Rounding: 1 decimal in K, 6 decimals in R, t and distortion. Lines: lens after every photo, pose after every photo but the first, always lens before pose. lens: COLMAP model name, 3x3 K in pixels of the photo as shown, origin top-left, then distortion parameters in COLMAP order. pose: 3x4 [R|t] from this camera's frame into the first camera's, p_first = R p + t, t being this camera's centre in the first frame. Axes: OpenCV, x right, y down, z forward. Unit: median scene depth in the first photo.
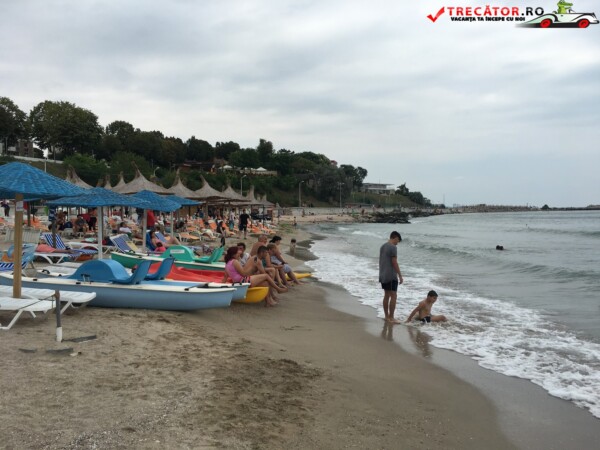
lens RADIAL K [[499.2, 0, 299.5], [0, 499.2, 225.3], [0, 0, 1]] dist [0.039266, -0.064477]
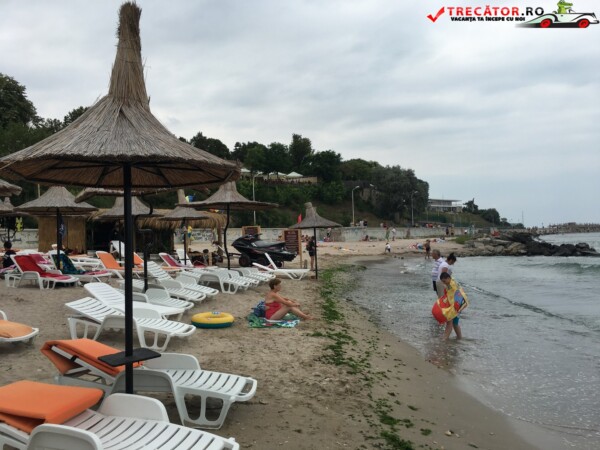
lens RADIAL K [[499.2, 0, 300.4], [0, 499.2, 224.6], [0, 0, 1]] dist [0.039266, -0.064477]
pose [[0.996224, -0.018464, -0.084831, -0.010012], [0.014227, 0.998633, -0.050289, -0.007774], [0.085644, 0.048892, 0.995125, 0.293812]]
